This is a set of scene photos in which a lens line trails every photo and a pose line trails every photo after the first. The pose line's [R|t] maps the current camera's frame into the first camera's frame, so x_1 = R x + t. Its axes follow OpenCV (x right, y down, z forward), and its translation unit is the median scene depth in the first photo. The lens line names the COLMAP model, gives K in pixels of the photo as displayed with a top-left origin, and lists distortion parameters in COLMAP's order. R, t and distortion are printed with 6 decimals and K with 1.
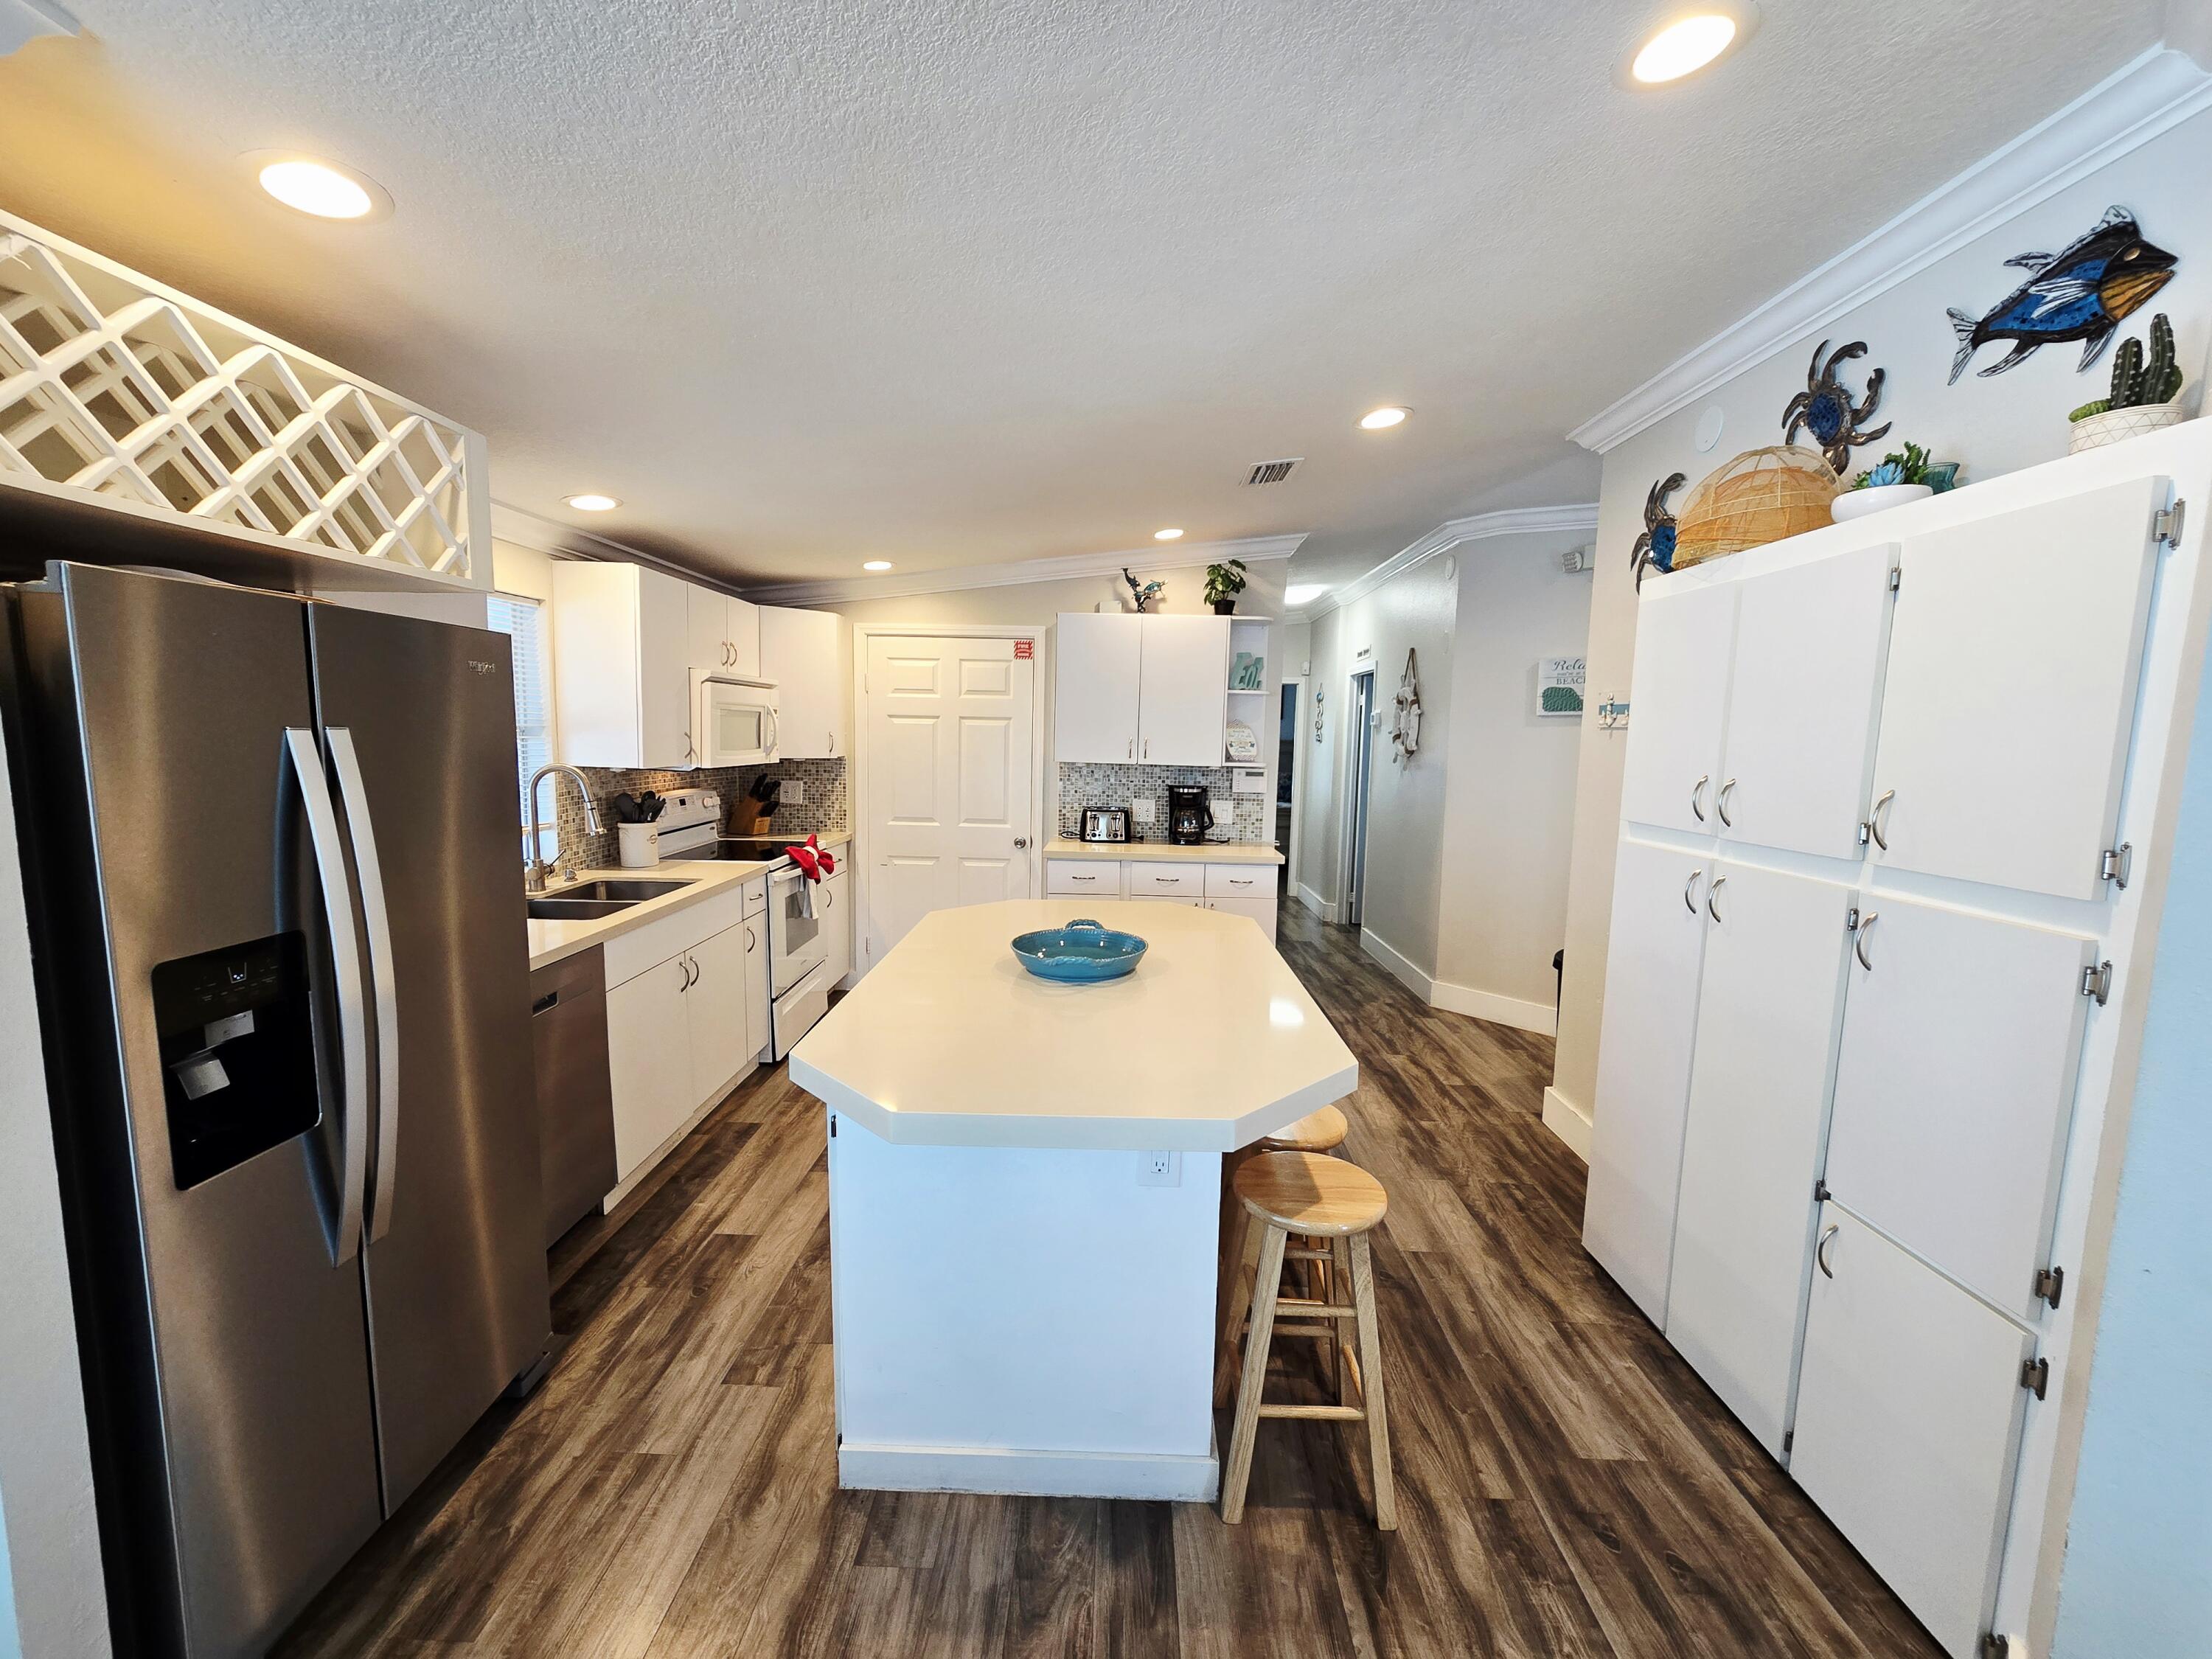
lens RADIAL K [[909.5, 0, 1093.9], [0, 909.5, 842.5], [0, 0, 1]] dist [-0.004522, 0.000845]
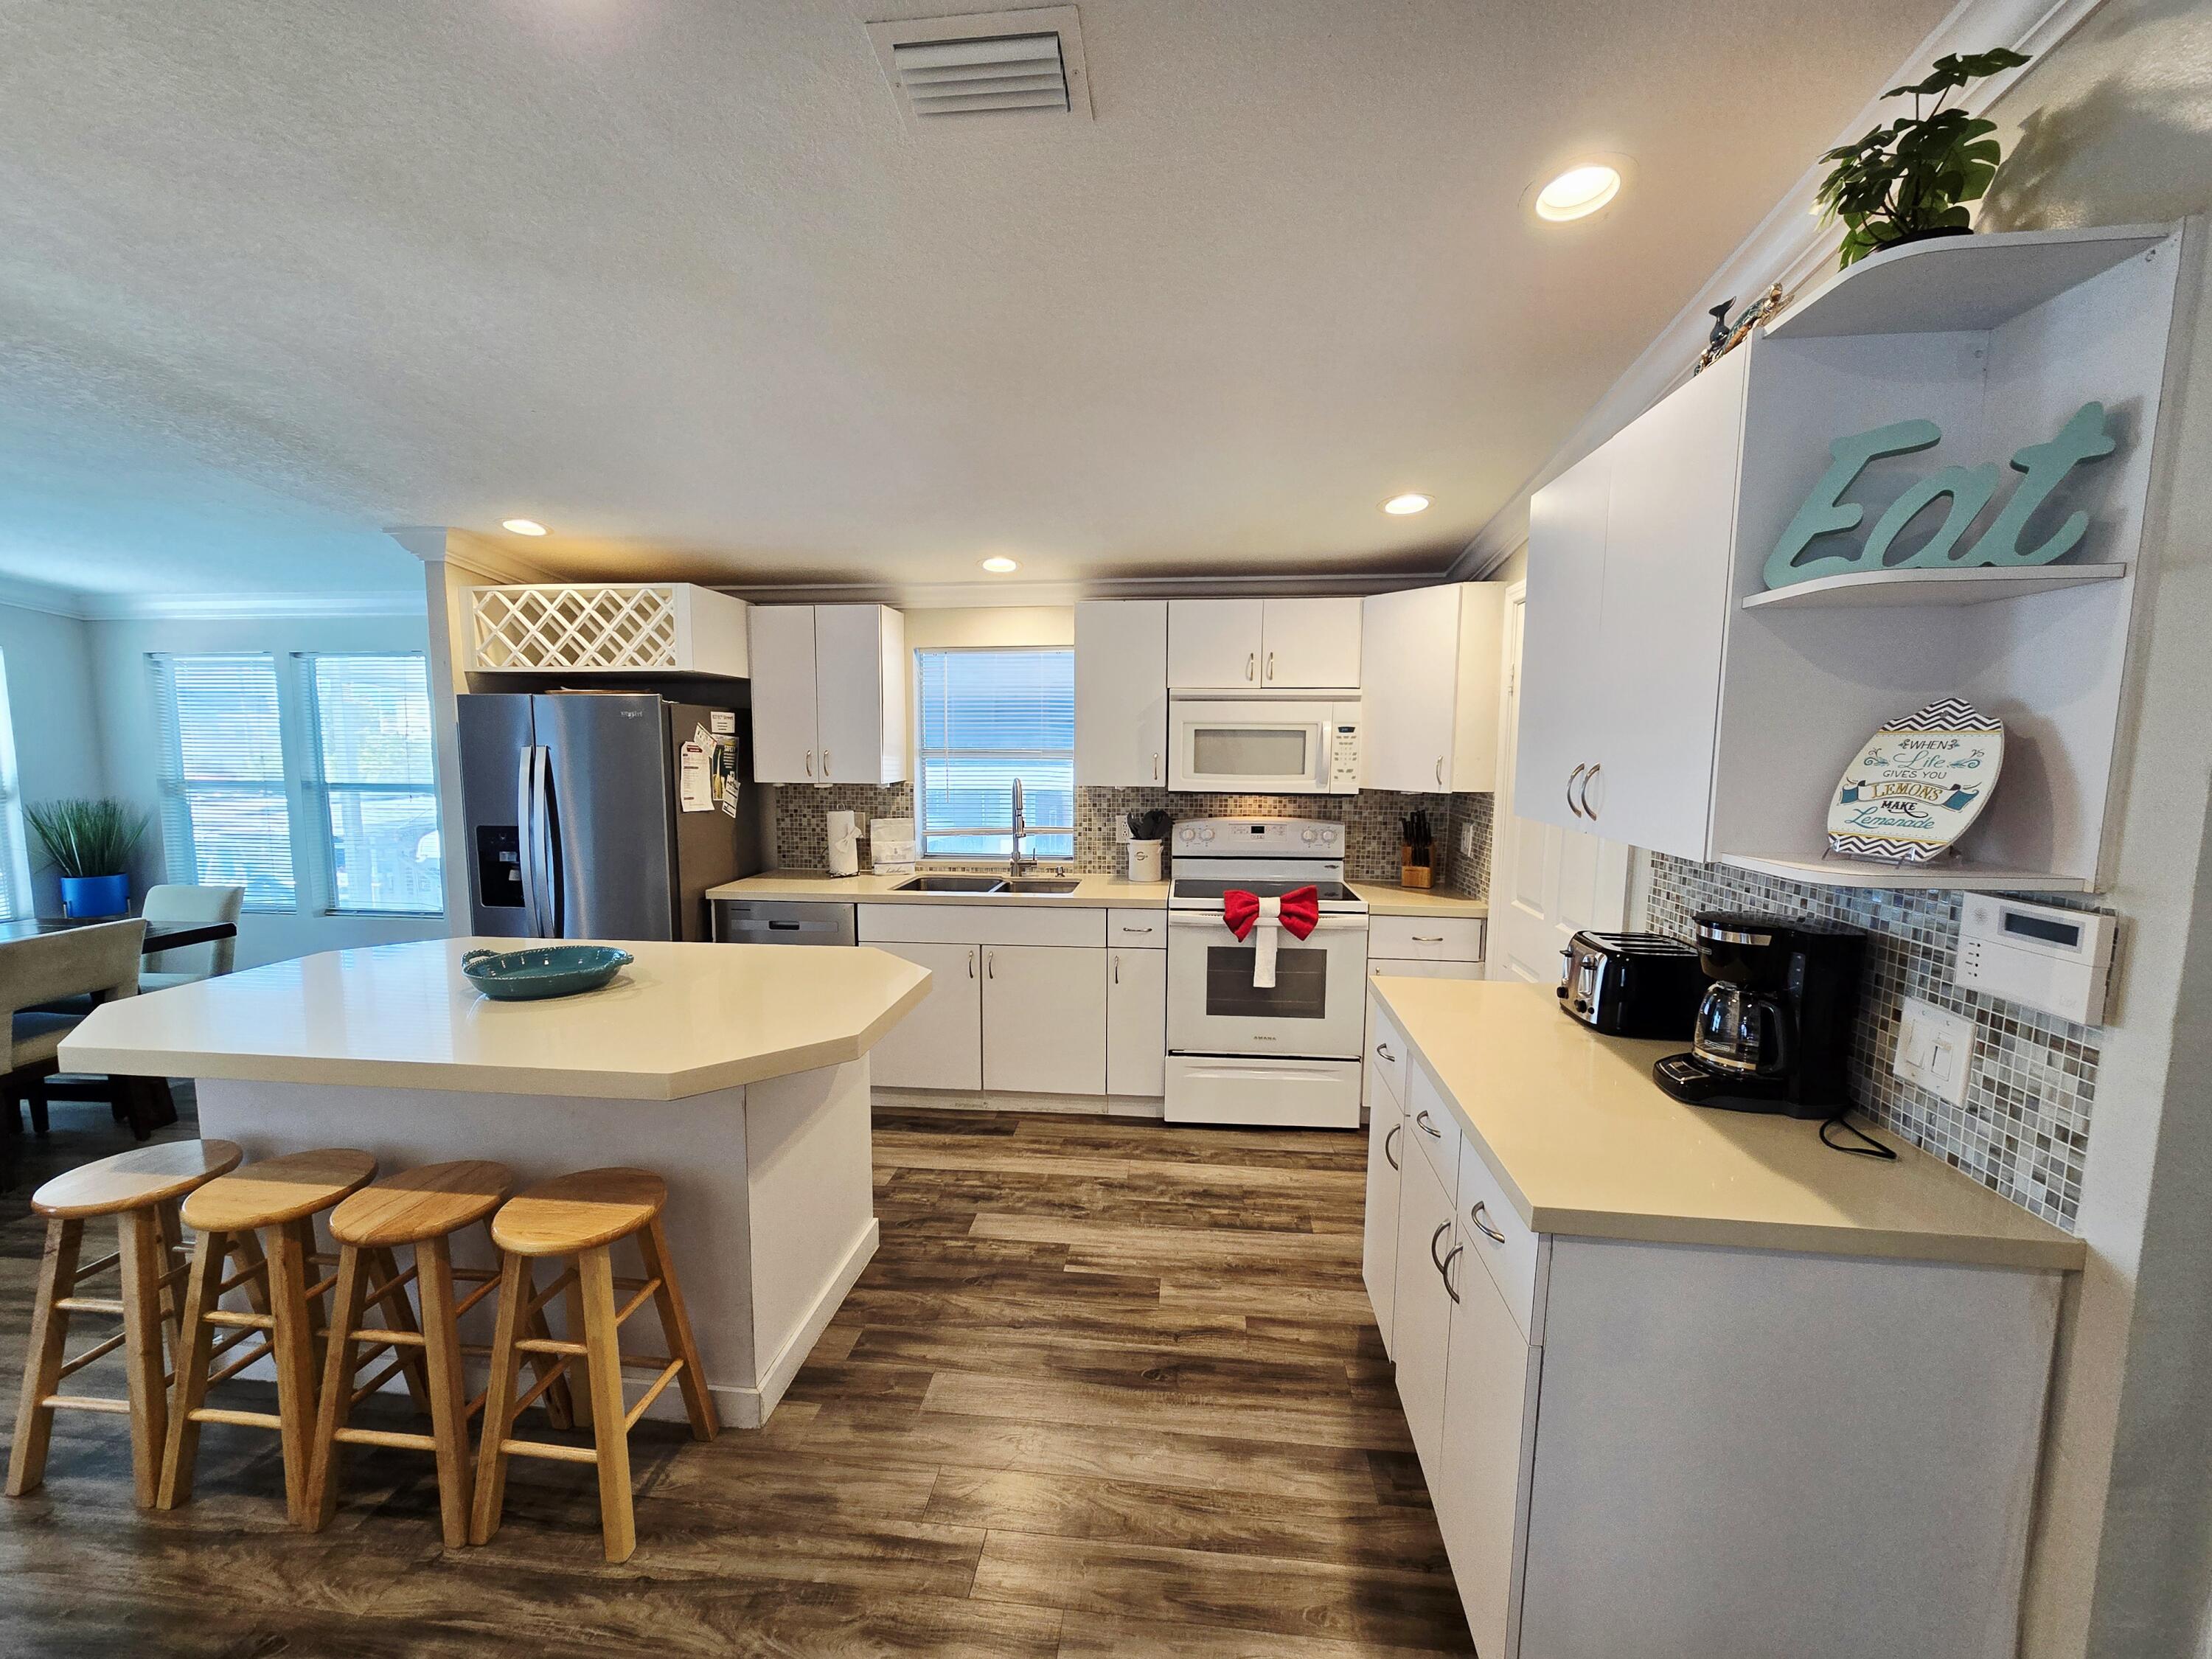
lens RADIAL K [[909.5, 0, 1093.9], [0, 909.5, 842.5], [0, 0, 1]] dist [-0.004522, 0.000845]
pose [[-0.085691, 0.089410, -0.992302, 0.564261], [-0.129217, 0.986556, 0.100050, -0.118728], [0.987907, 0.136795, -0.072986, 1.038936]]
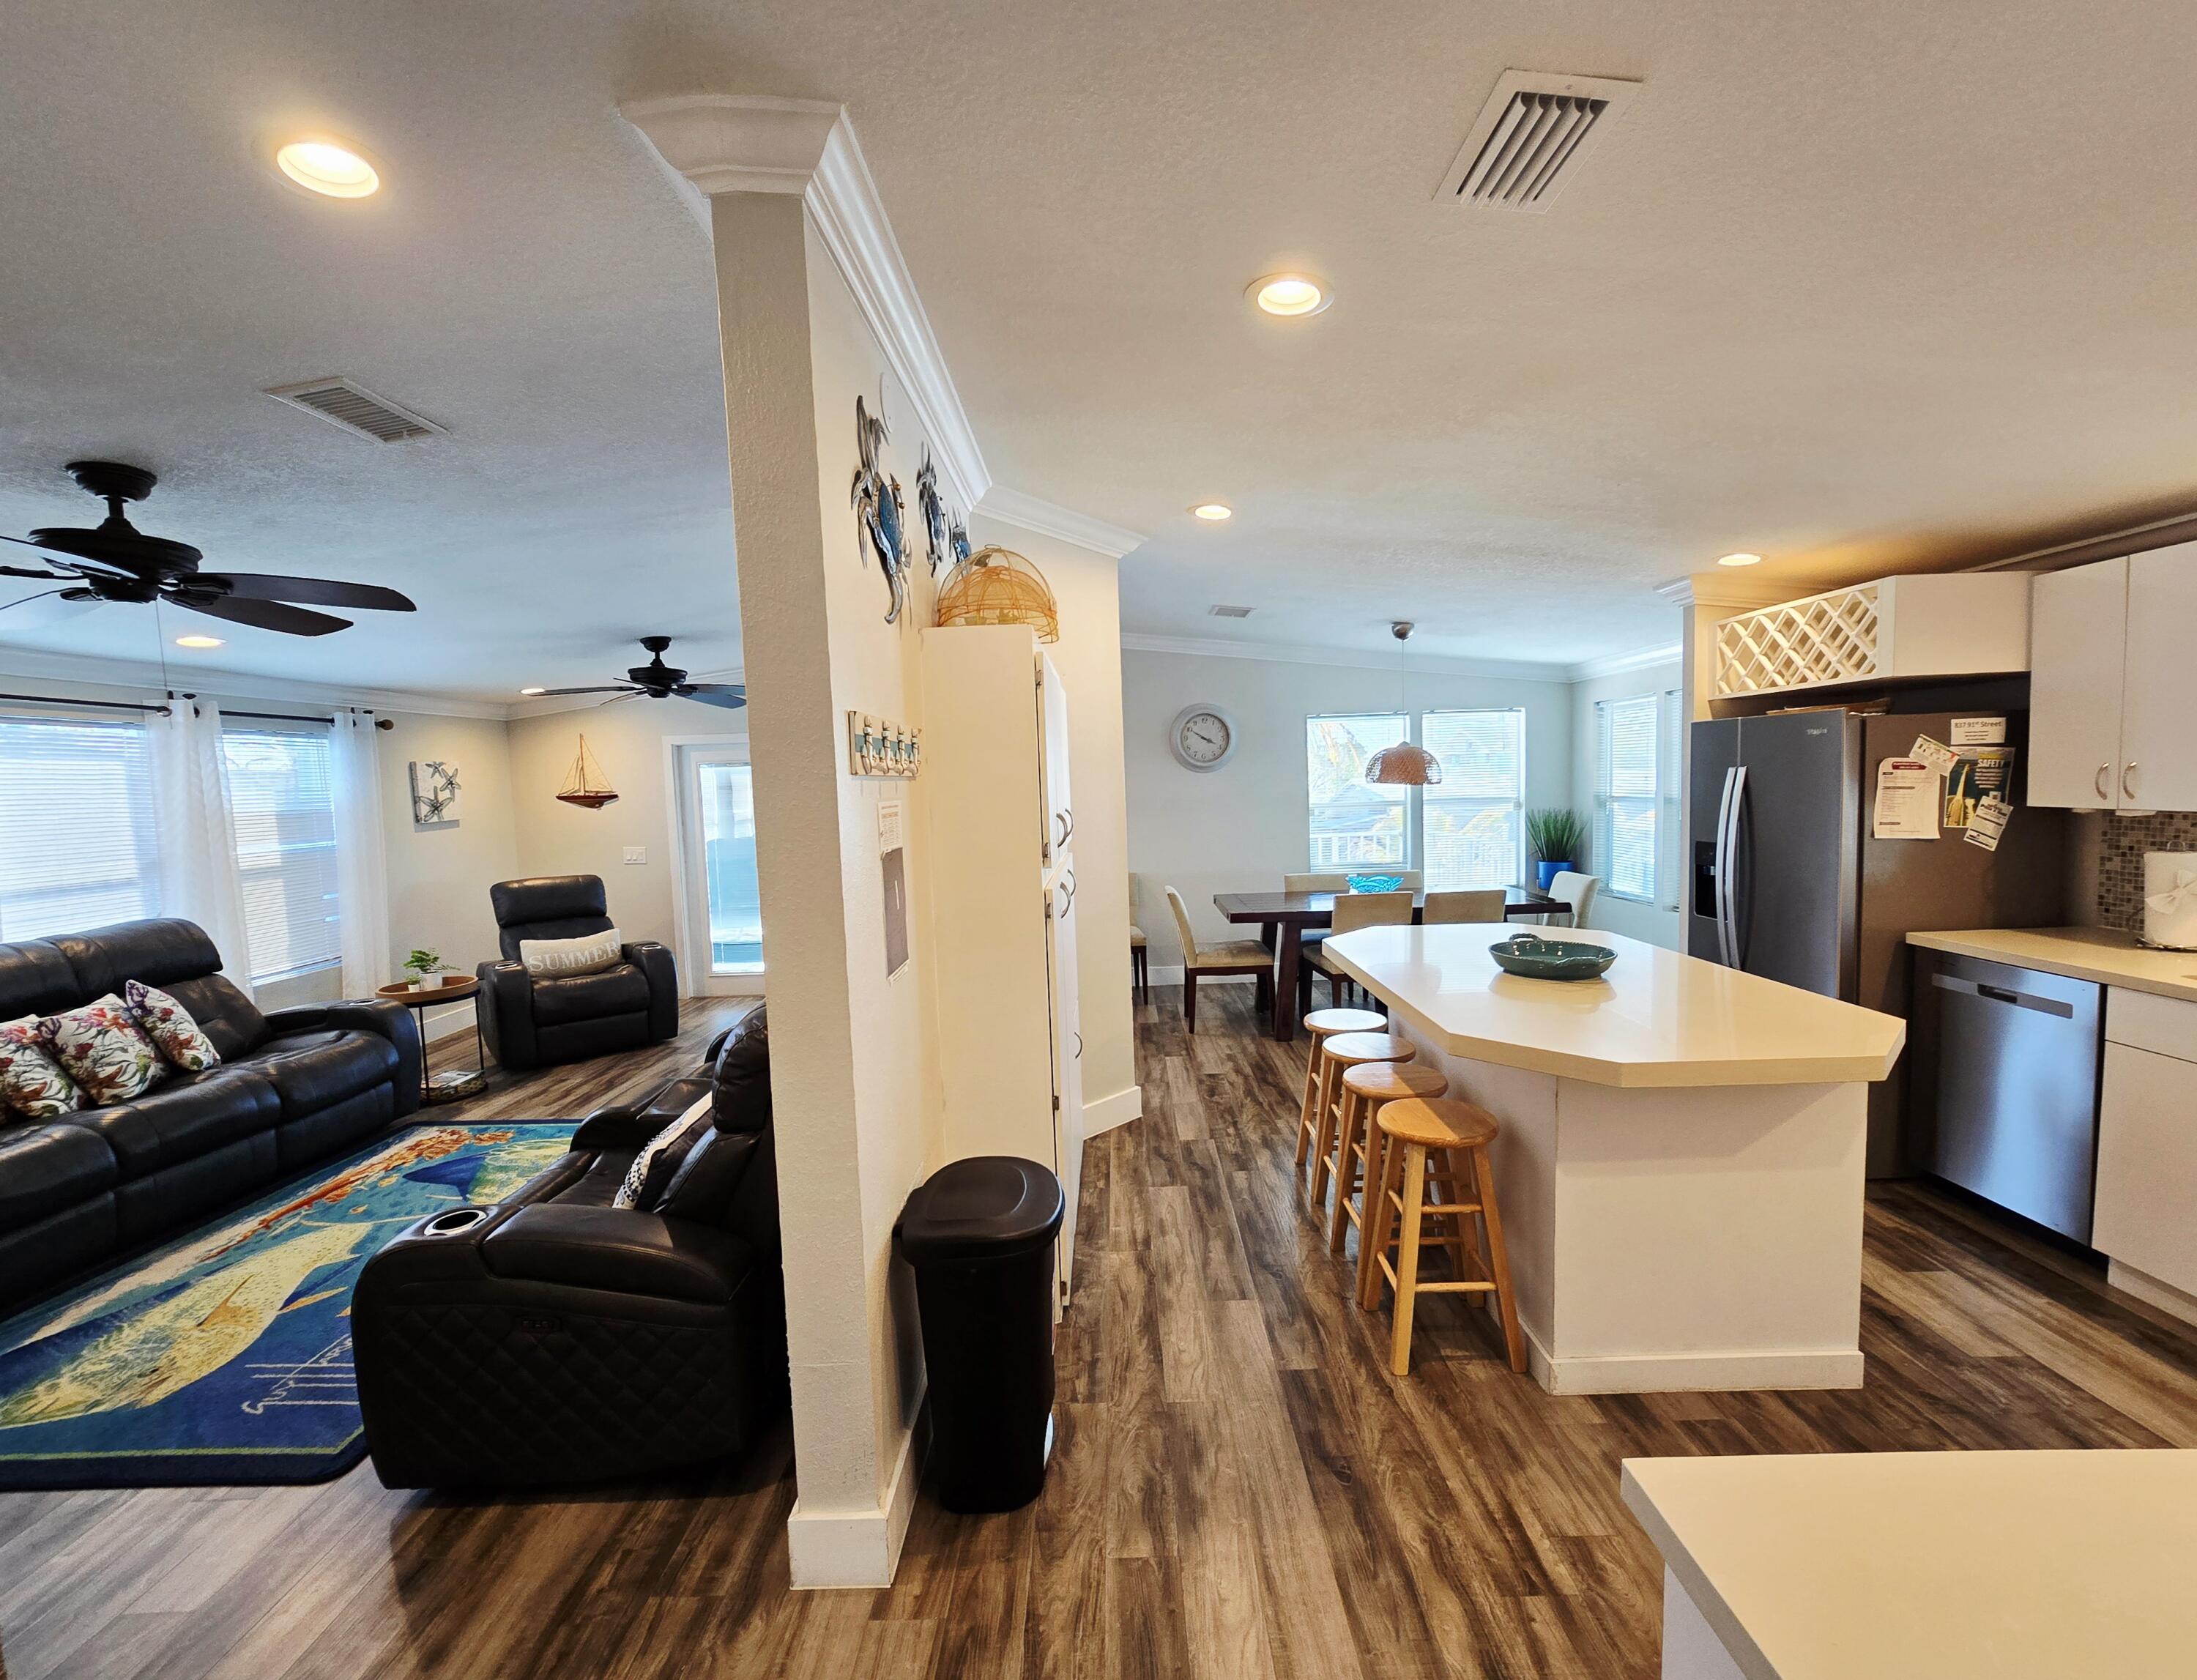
lens RADIAL K [[926.9, 0, 1093.6], [0, 926.9, 855.2], [0, 0, 1]] dist [-0.023825, 0.010627]
pose [[-0.999827, 0.017075, -0.007441, 0.372733], [0.015209, 0.979068, 0.202964, -0.166769], [0.010751, 0.202815, -0.979158, 1.363054]]
